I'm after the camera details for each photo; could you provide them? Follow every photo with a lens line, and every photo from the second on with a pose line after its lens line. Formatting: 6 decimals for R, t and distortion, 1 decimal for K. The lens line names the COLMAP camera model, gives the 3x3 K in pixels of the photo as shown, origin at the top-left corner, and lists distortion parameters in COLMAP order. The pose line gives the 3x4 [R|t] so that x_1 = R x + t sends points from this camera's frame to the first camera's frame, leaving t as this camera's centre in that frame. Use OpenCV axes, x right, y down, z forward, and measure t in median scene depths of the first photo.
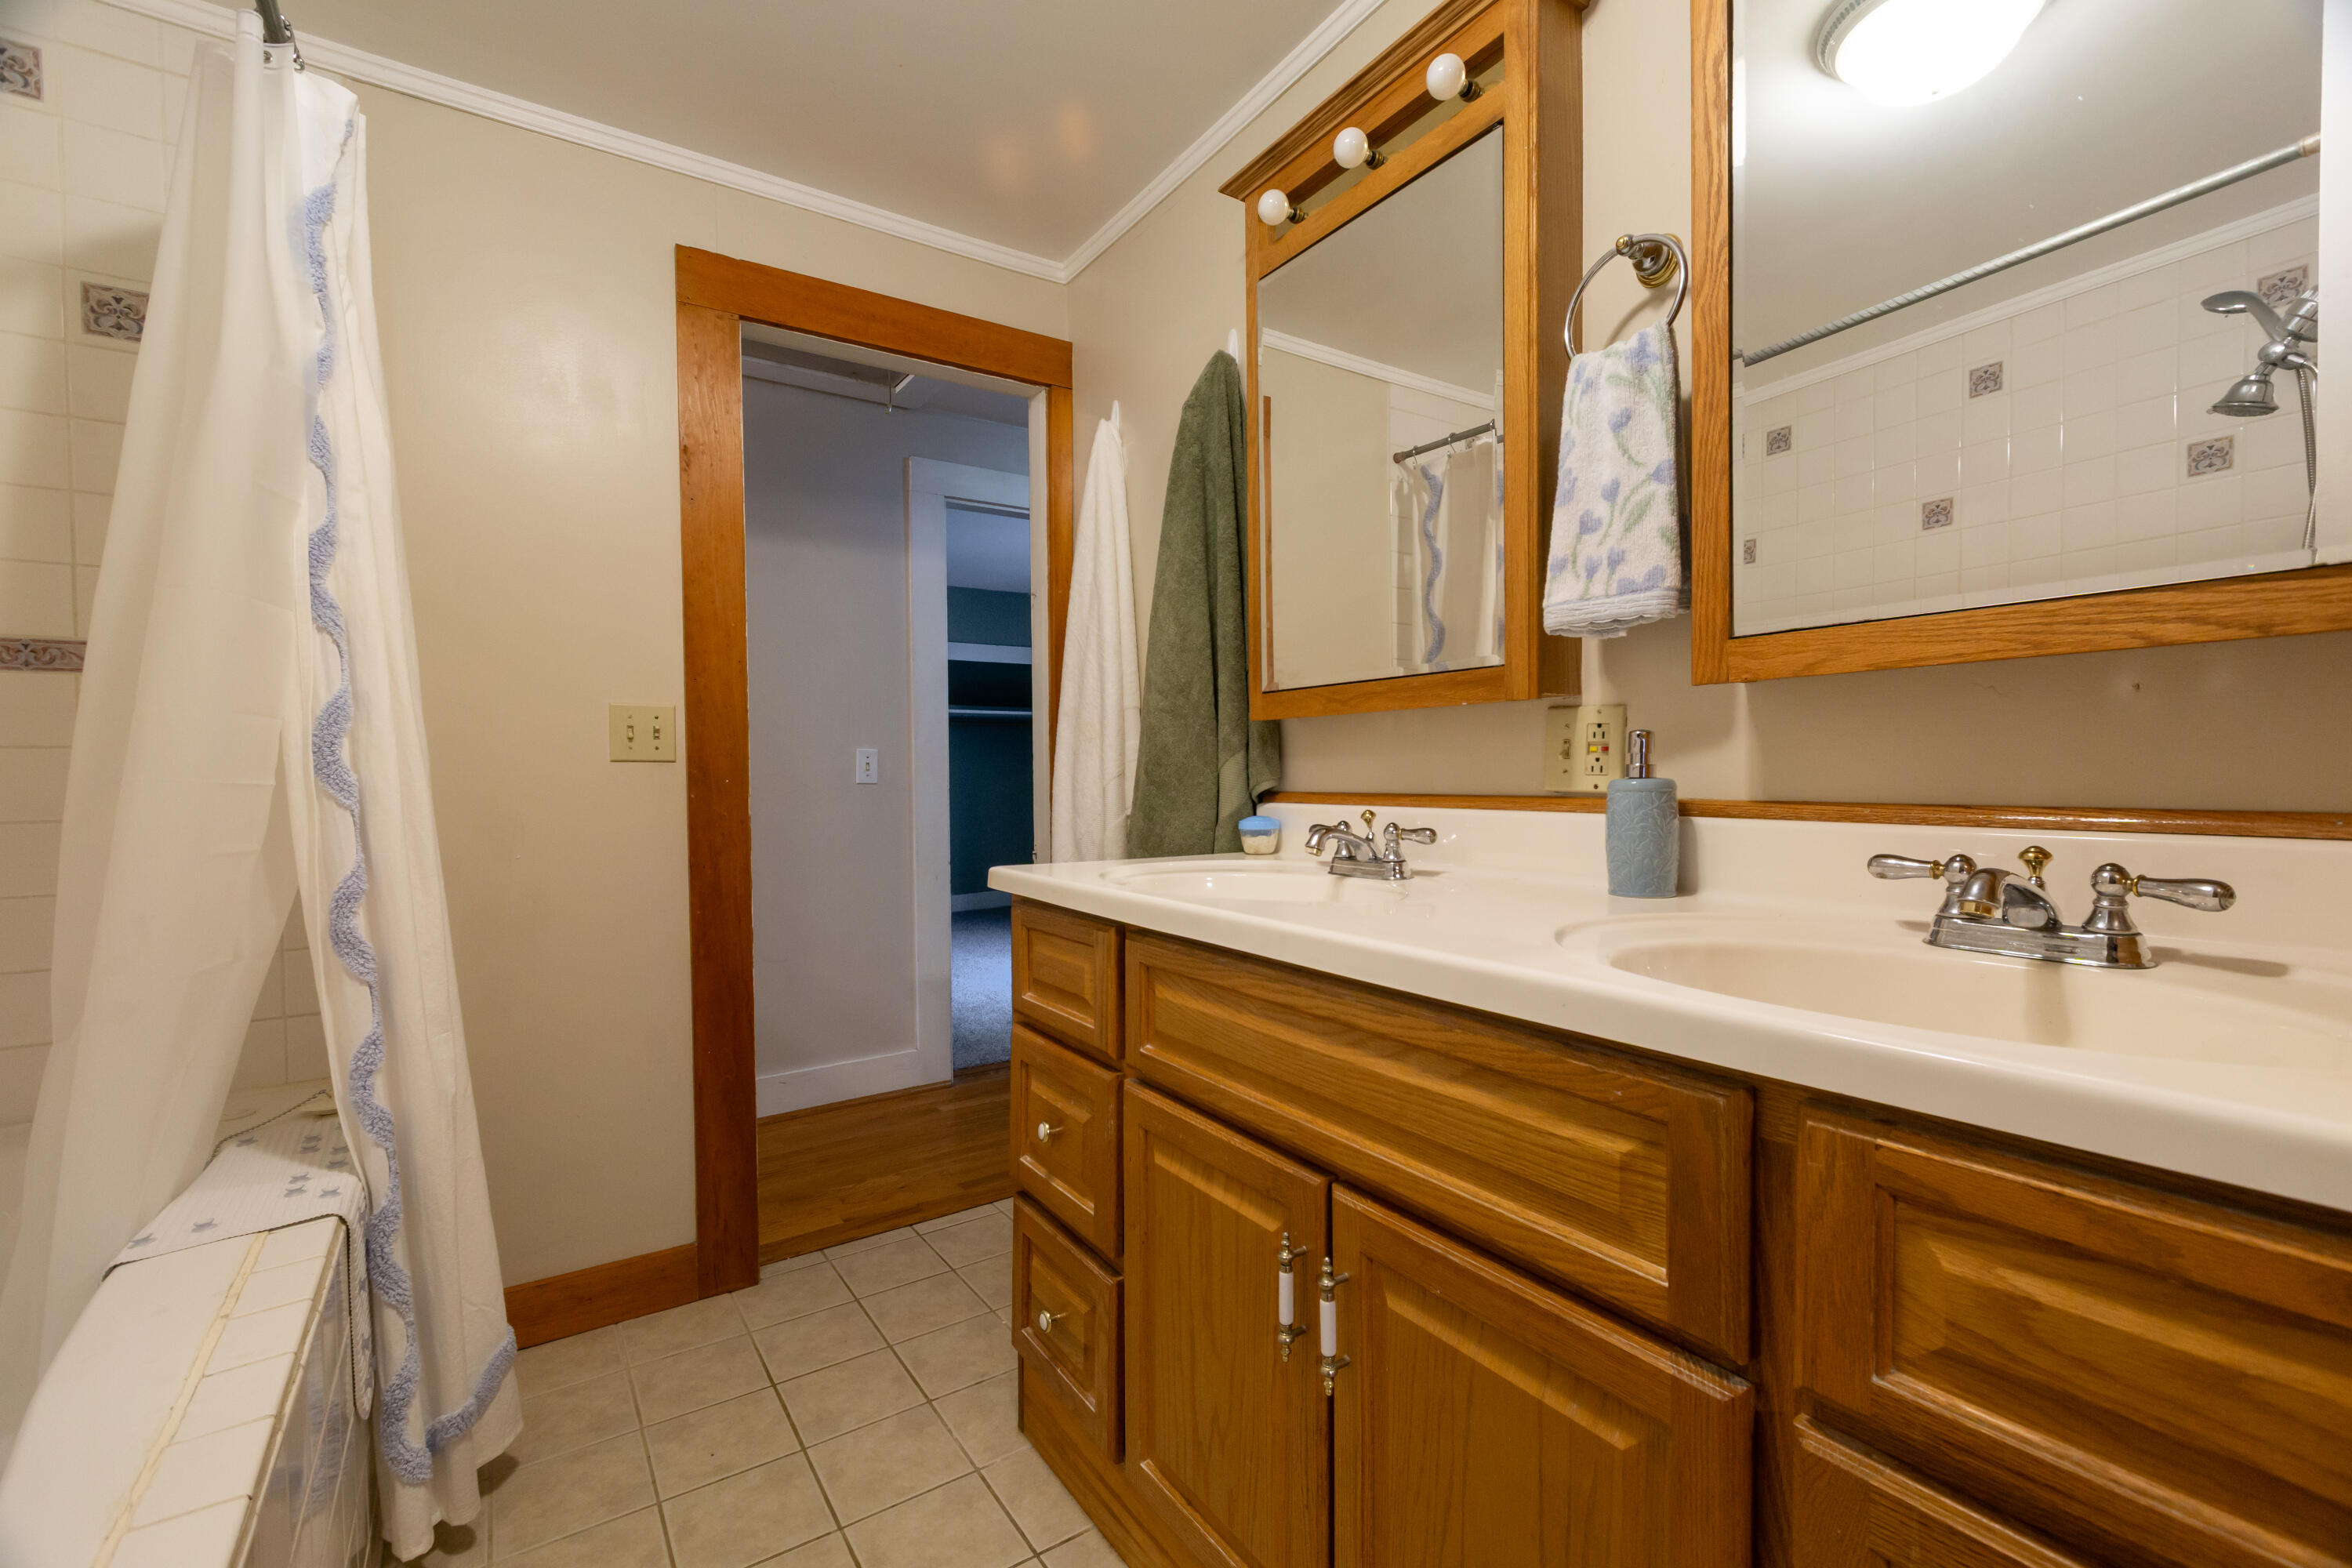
lens RADIAL K [[1013.9, 0, 1179.2], [0, 1013.9, 782.1], [0, 0, 1]] dist [-0.000150, -0.000174]
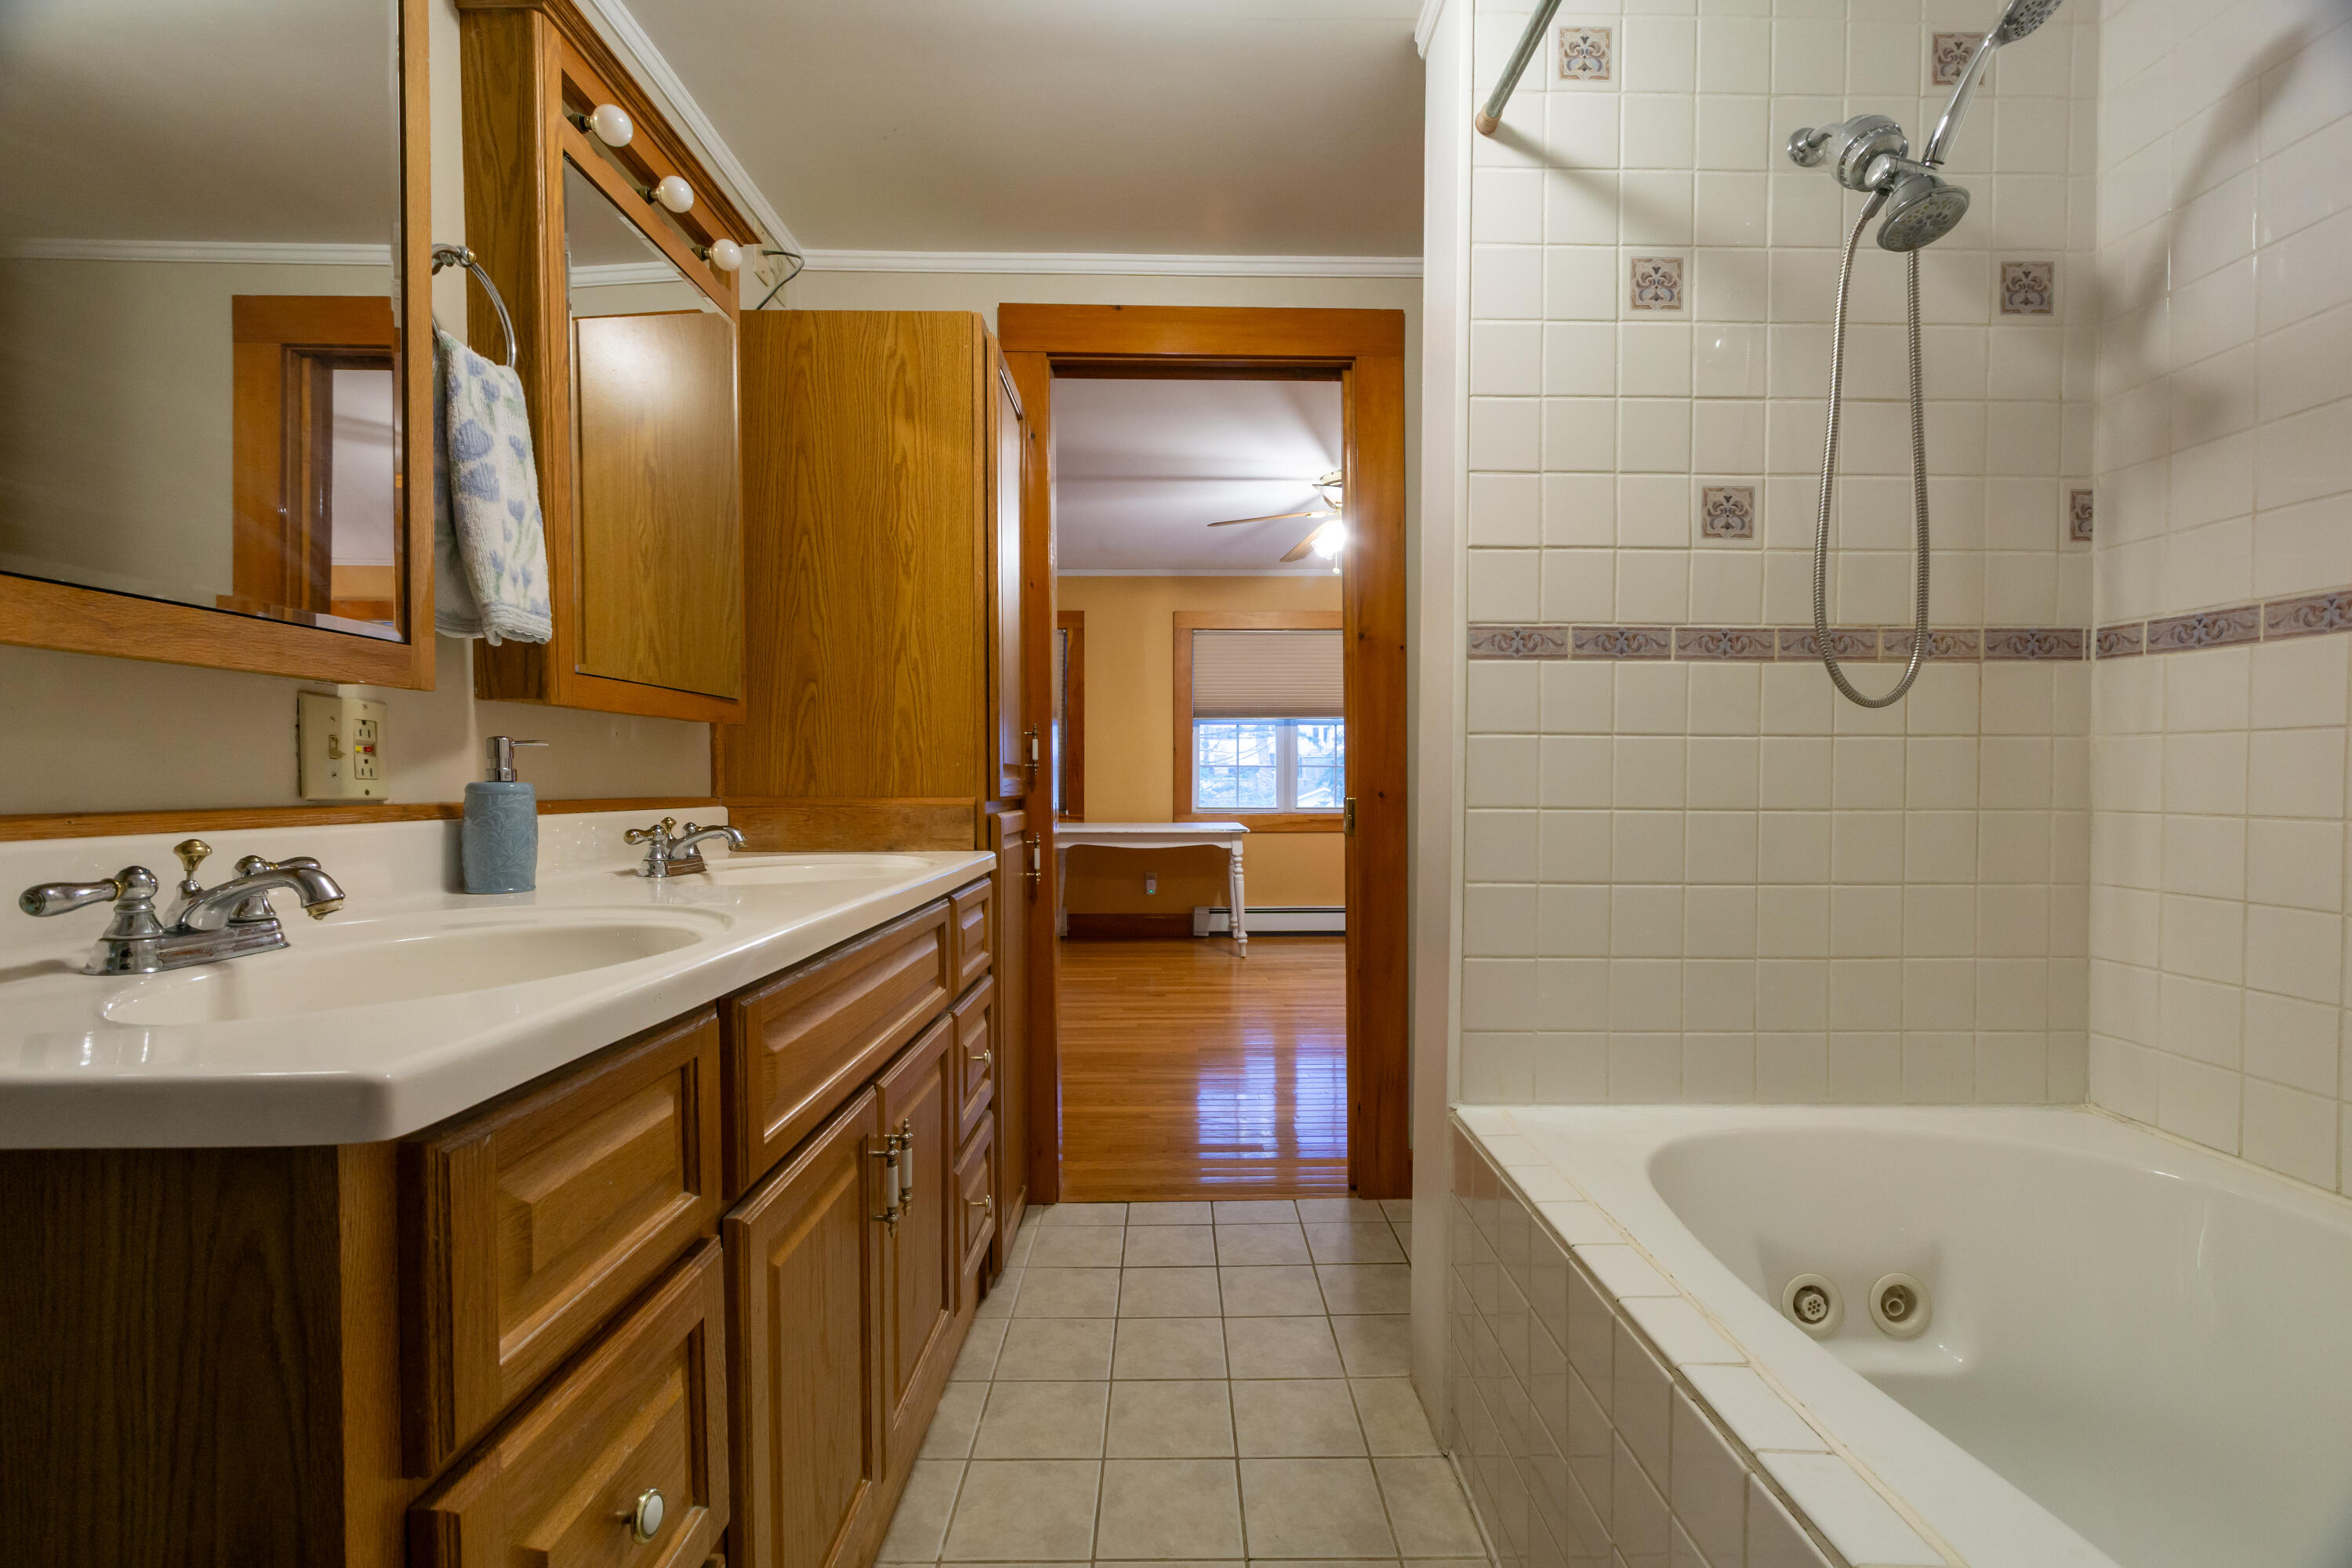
lens RADIAL K [[1013.9, 0, 1181.0], [0, 1013.9, 797.4], [0, 0, 1]] dist [-0.000150, -0.000174]
pose [[-0.835766, 0.002193, 0.549082, -0.630146], [0.015521, 0.999687, 0.019633, 0.002487], [-0.548867, 0.024931, -0.835538, 1.305963]]
